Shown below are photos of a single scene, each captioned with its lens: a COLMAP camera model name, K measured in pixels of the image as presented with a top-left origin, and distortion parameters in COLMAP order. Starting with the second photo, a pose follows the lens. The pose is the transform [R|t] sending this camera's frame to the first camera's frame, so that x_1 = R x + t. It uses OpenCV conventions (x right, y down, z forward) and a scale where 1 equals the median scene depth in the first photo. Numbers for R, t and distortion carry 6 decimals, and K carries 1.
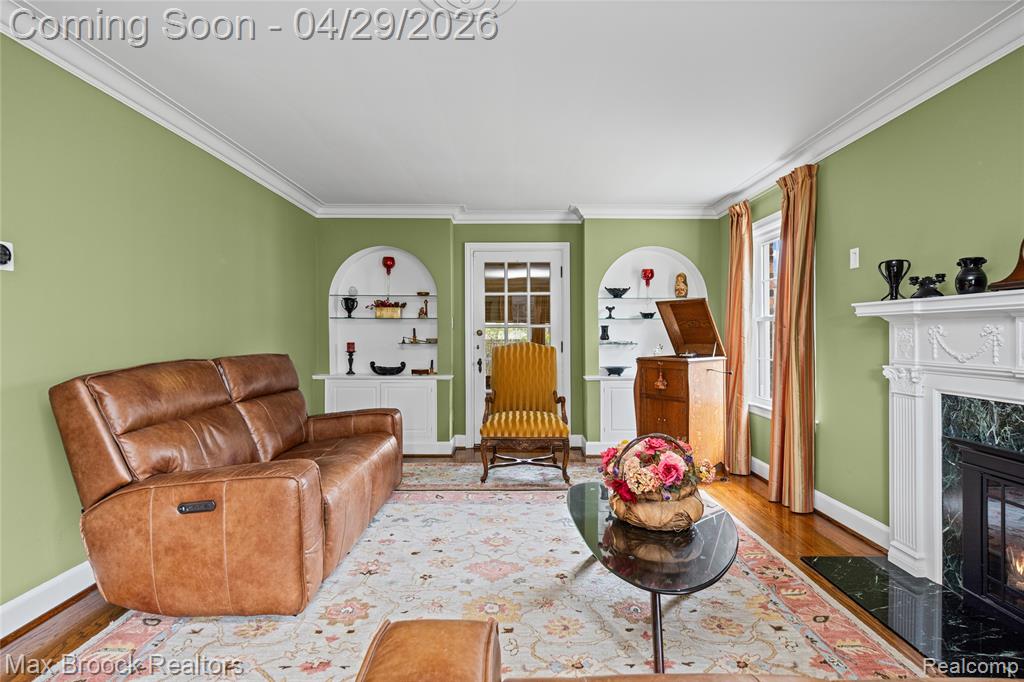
lens RADIAL K [[505.1, 0, 521.5], [0, 505.1, 338.1], [0, 0, 1]] dist [-0.002042, -0.000828]
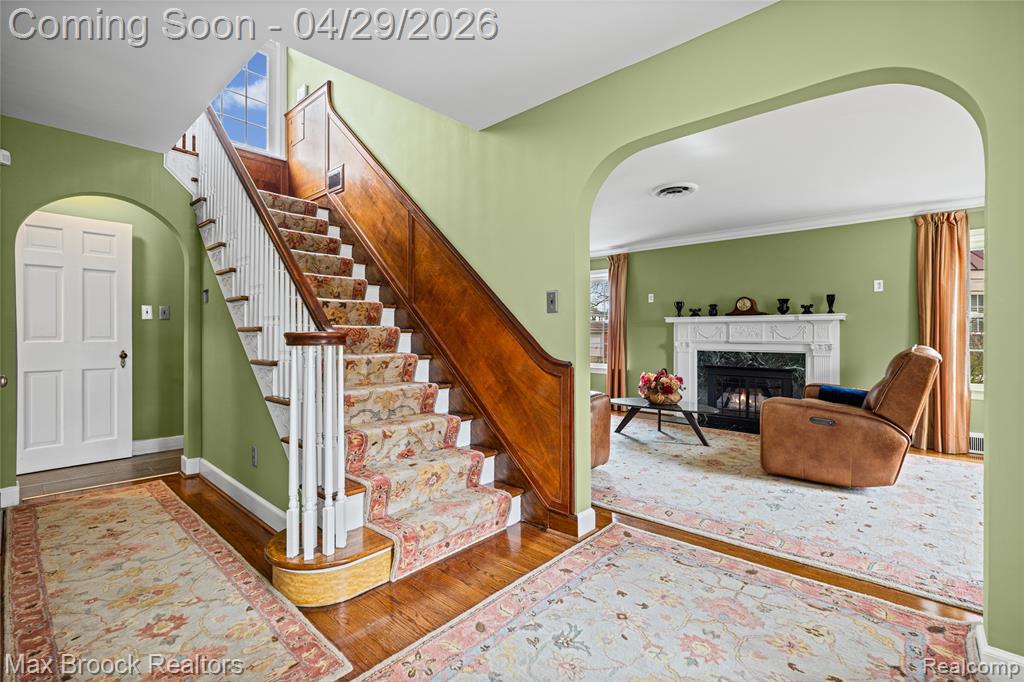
lens RADIAL K [[456.6, 0, 512.3], [0, 456.6, 335.4], [0, 0, 1]] dist [0.006932, -0.005580]
pose [[0.680324, -0.000646, 0.732912, -1.518411], [0.003891, 0.999989, -0.002730, 0.024584], [-0.732902, 0.004709, 0.680318, 0.010861]]
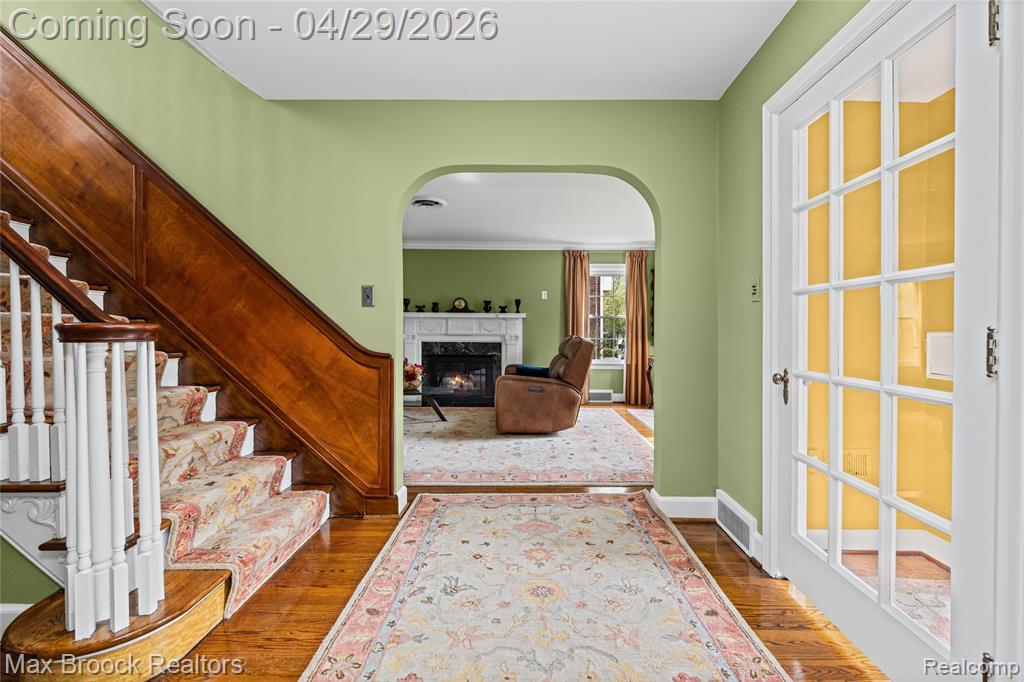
lens RADIAL K [[433.0, 0, 523.7], [0, 433.0, 334.0], [0, 0, 1]] dist [-0.001882, -0.001622]
pose [[0.021476, -0.012051, 0.999697, -1.687845], [0.000662, 0.999927, 0.012039, 0.022350], [-0.999769, 0.000403, 0.021482, 0.239388]]
